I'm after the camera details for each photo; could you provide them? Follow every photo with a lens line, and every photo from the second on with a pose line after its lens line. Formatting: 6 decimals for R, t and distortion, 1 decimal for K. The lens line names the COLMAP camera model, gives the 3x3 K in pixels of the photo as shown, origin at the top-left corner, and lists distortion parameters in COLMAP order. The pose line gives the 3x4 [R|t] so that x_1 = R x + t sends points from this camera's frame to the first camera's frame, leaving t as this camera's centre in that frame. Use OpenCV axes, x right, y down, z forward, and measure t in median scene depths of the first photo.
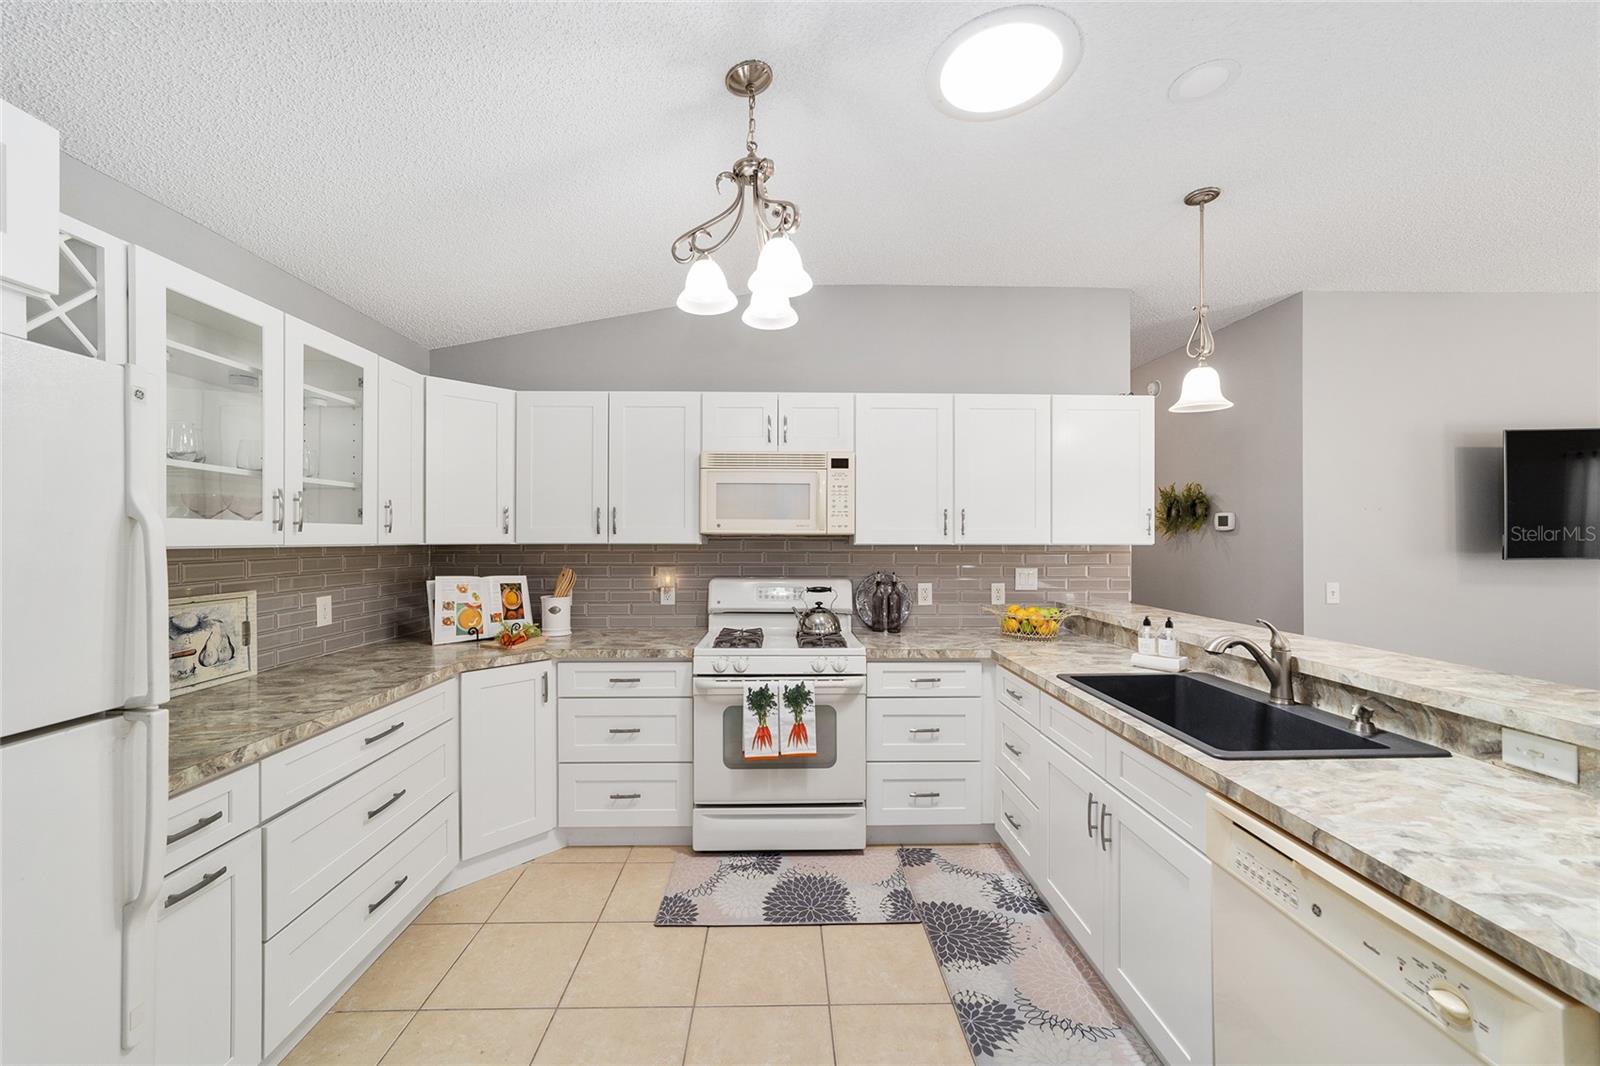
lens RADIAL K [[613.8, 0, 793.3], [0, 613.8, 535.1], [0, 0, 1]] dist [-0.015305, 0.008223]
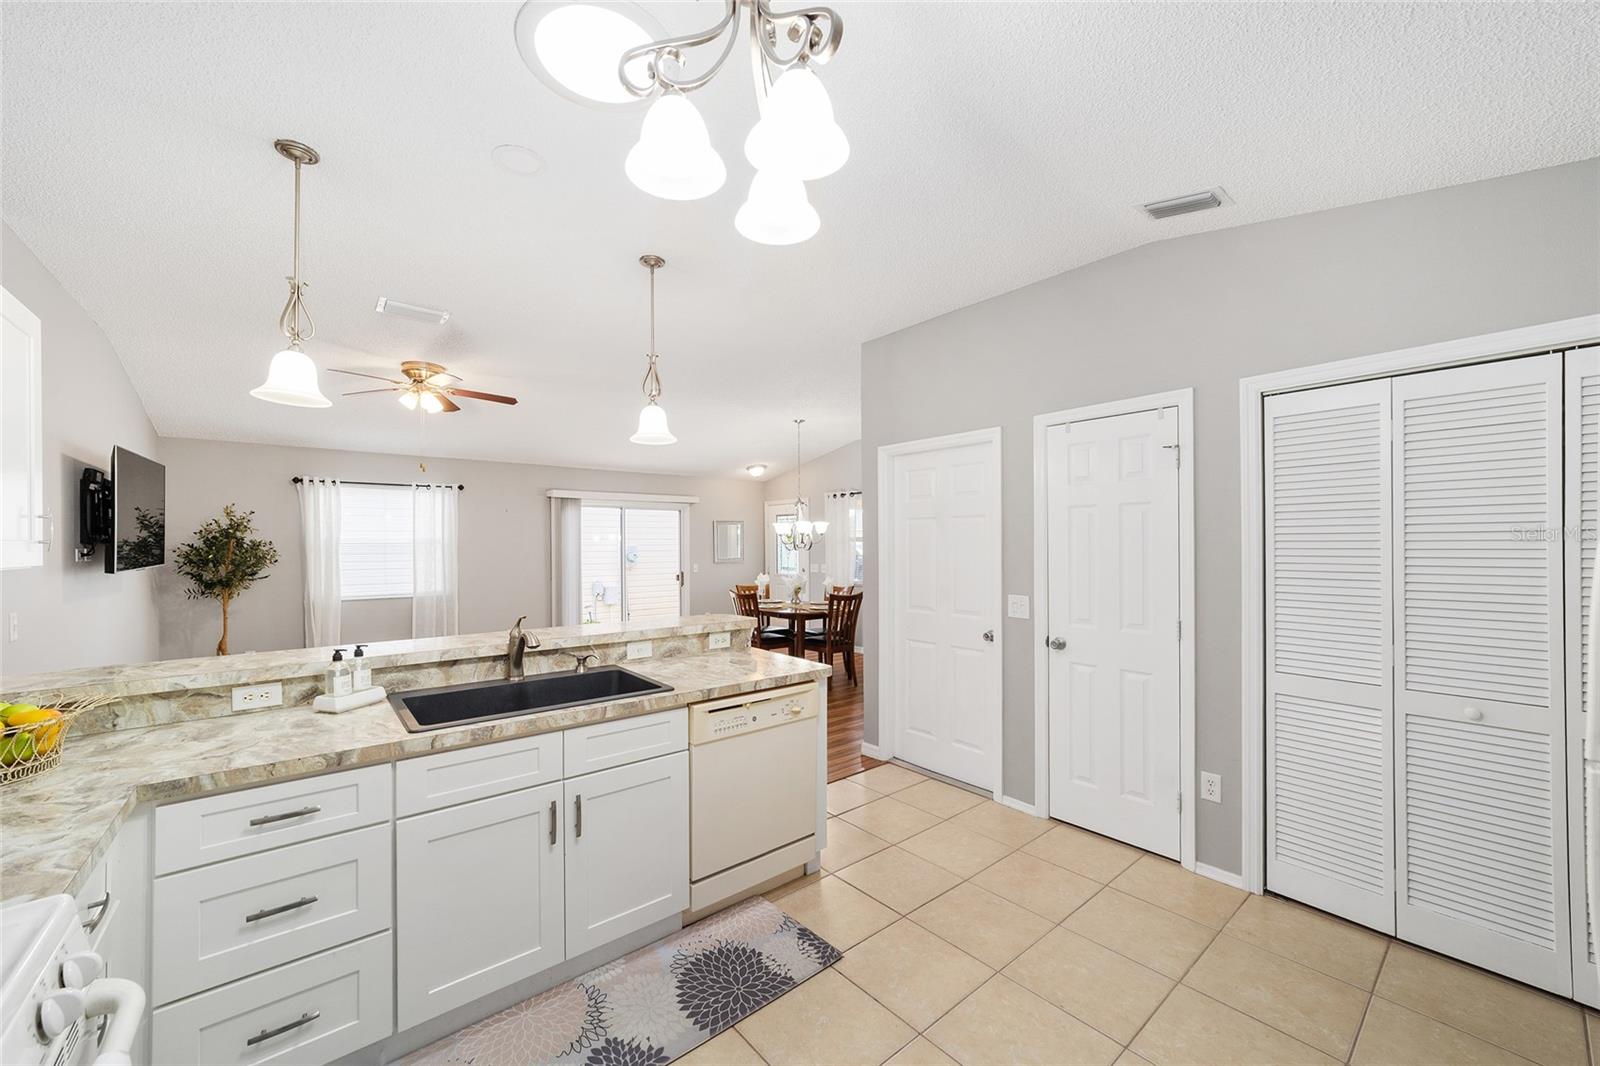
lens RADIAL K [[613.8, 0, 790.9], [0, 613.8, 547.9], [0, 0, 1]] dist [-0.015305, 0.008223]
pose [[-0.613176, -0.002862, 0.789941, -0.392439], [0.001421, 0.999988, 0.004726, -0.005415], [-0.789945, 0.004020, -0.613165, 0.909395]]
